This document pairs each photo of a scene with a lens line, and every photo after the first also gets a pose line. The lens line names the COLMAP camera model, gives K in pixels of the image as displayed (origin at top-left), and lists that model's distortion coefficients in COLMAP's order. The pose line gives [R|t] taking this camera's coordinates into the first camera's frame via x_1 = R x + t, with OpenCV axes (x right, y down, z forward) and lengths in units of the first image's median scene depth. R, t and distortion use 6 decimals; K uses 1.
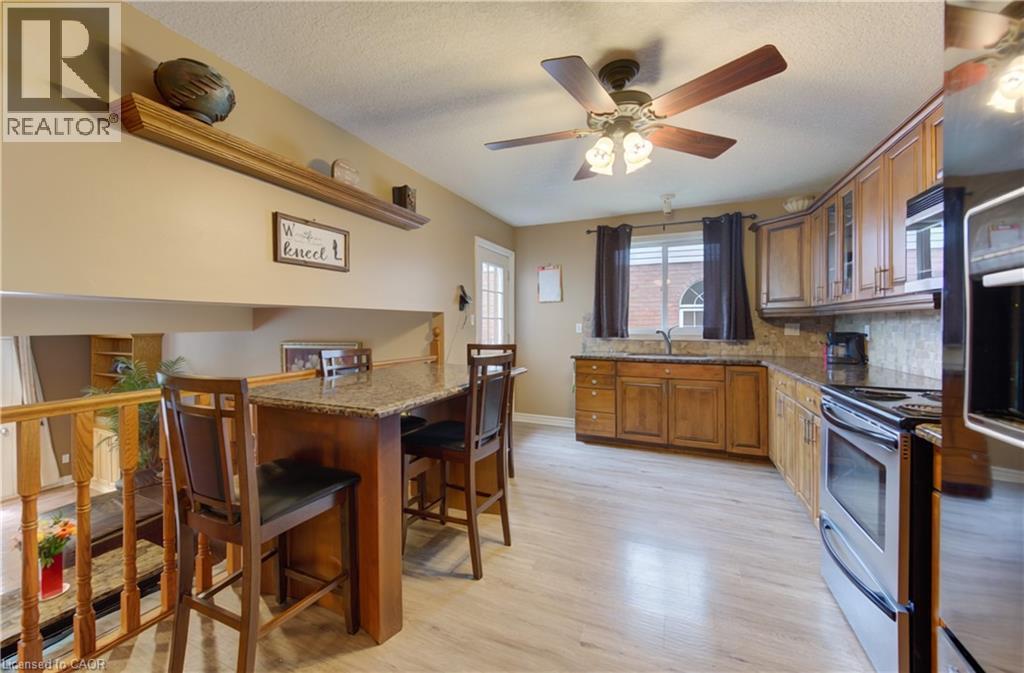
lens RADIAL K [[401.3, 0, 471.7], [0, 401.3, 324.9], [0, 0, 1]] dist [-0.010099, -0.000202]
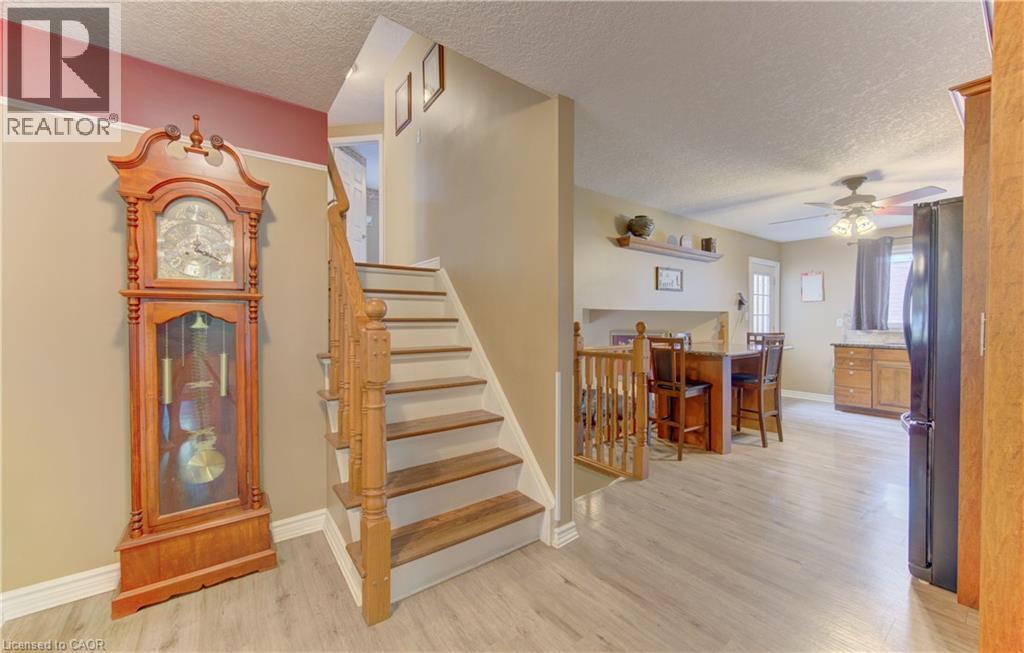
lens RADIAL K [[394.4, 0, 539.5], [0, 394.4, 323.3], [0, 0, 1]] dist [-0.015579, -0.000203]
pose [[0.912305, 0.003612, -0.409495, -0.102920], [0.000253, 0.999956, 0.009384, -0.000611], [0.409511, -0.008665, 0.912264, -0.590465]]
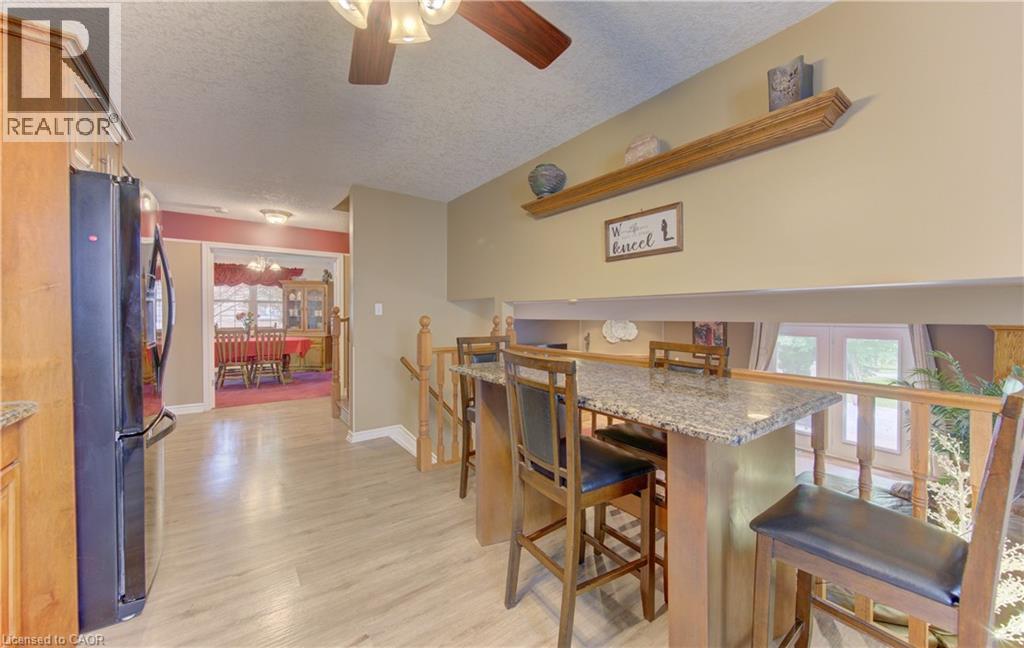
lens RADIAL K [[392.7, 0, 518.3], [0, 392.7, 319.4], [0, 0, 1]] dist [-0.002131, -0.000928]
pose [[-0.442263, 0.006785, -0.896860, 0.361974], [-0.003308, 0.999952, 0.009196, 0.003839], [0.896879, 0.007034, -0.442219, 0.660528]]
